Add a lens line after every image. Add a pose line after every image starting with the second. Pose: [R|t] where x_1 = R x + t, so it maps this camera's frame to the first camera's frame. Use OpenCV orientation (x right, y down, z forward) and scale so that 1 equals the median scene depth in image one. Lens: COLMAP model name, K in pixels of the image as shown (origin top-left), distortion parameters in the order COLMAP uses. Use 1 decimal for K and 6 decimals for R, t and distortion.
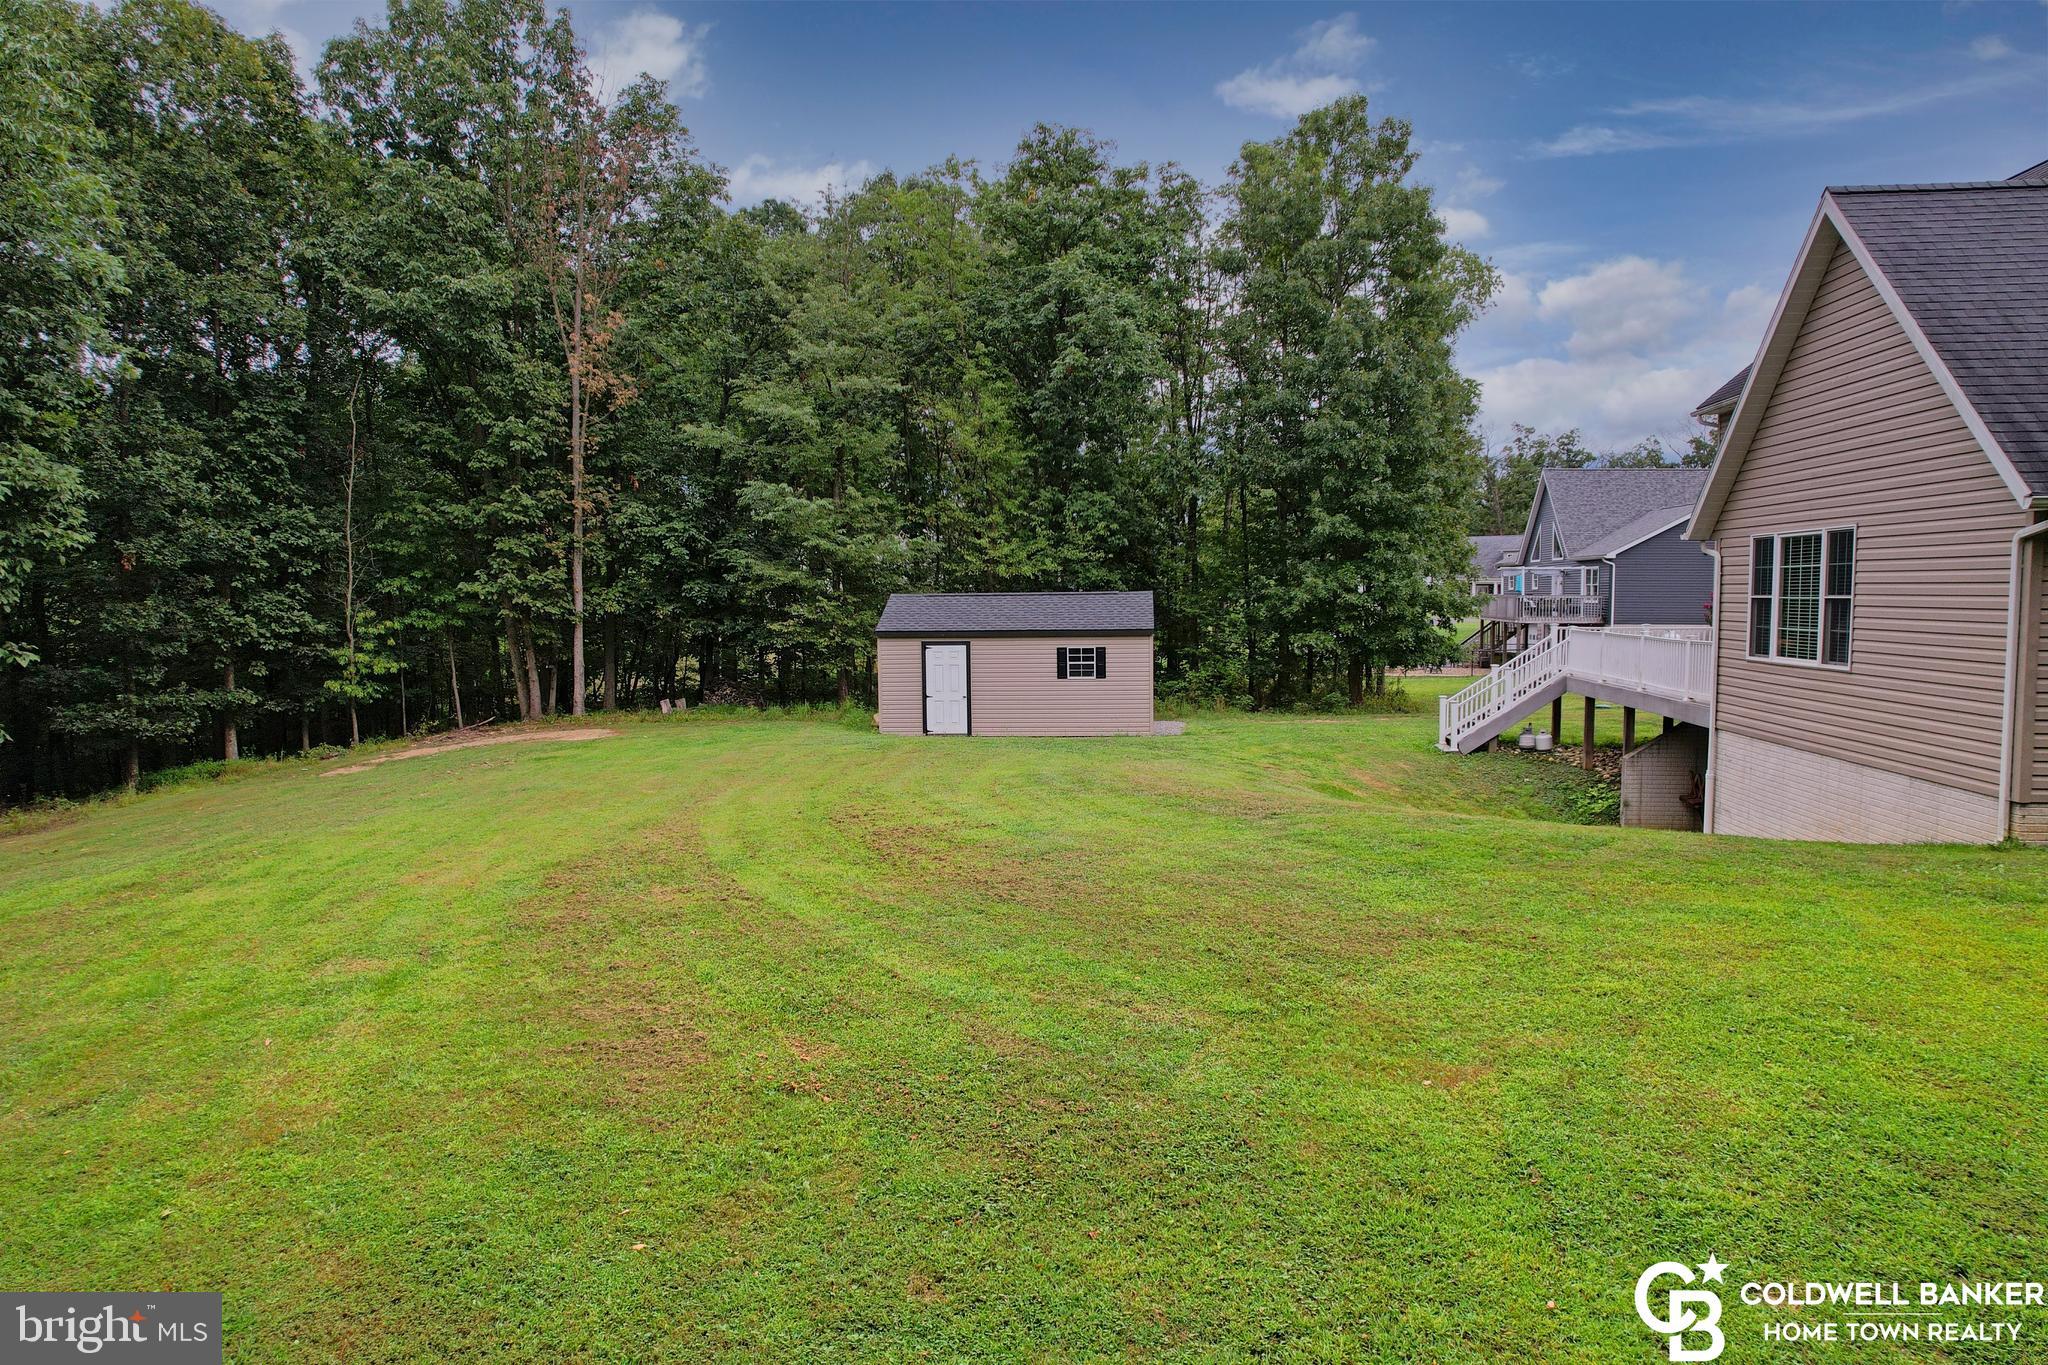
lens RADIAL K [[1318.0, 0, 1024.0], [0, 1318.0, 682.5], [0, 0, 1]] dist [-0.079649, 0.079304]
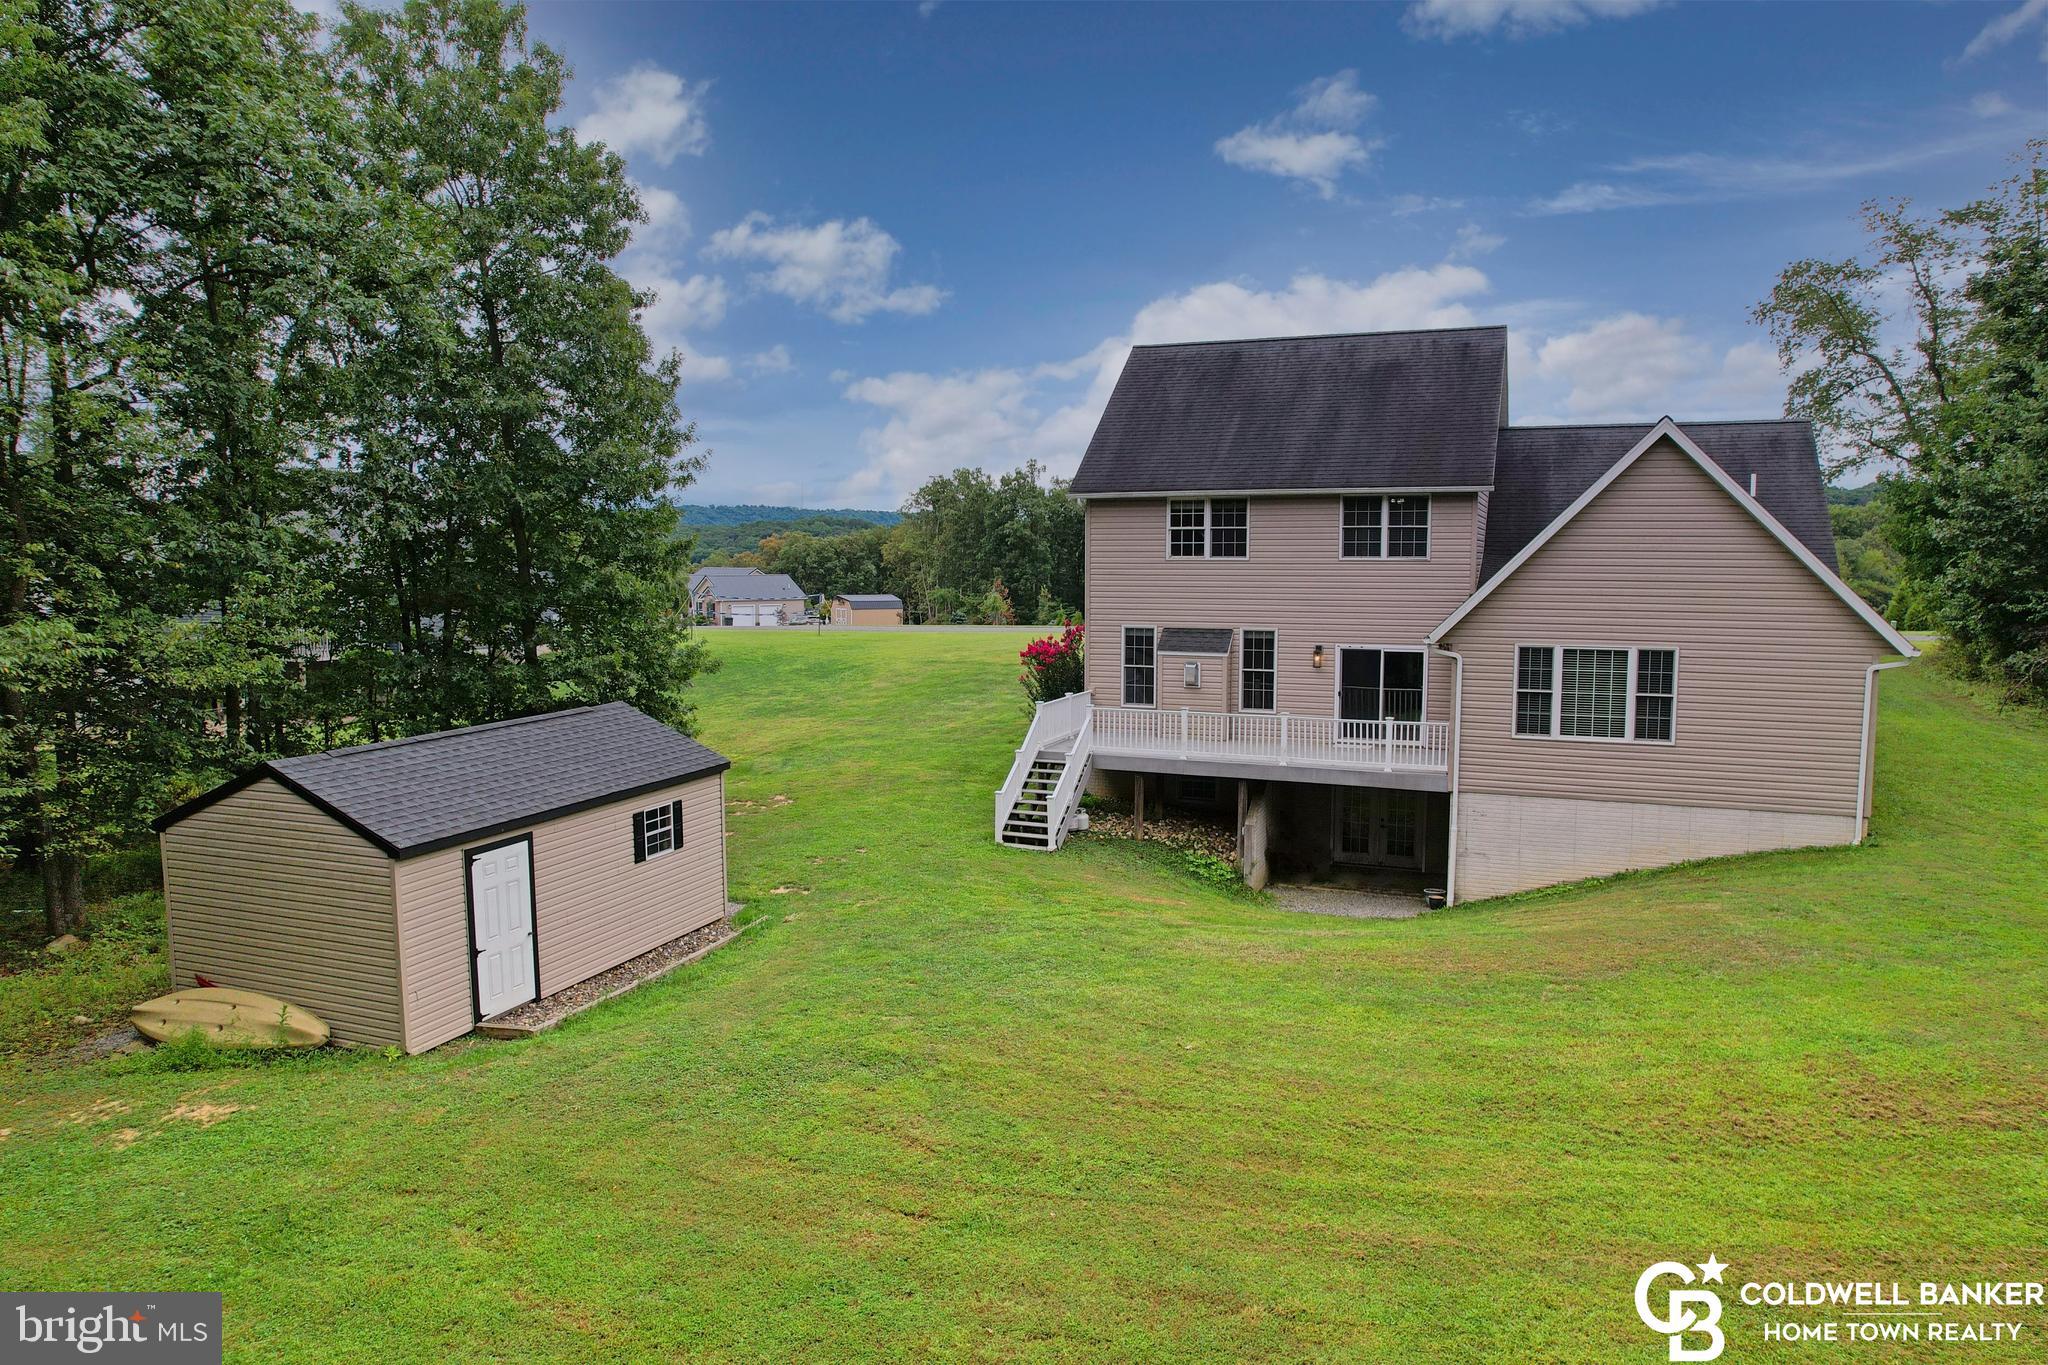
lens RADIAL K [[1313.3, 0, 1016.0], [0, 1313.3, 680.3], [0, 0, 1]] dist [-0.071424, 0.067514]
pose [[0.284528, -0.089063, 0.954522, -0.500131], [0.064406, 0.995202, 0.073660, -0.122138], [-0.956502, 0.040518, 0.288899, 0.652603]]
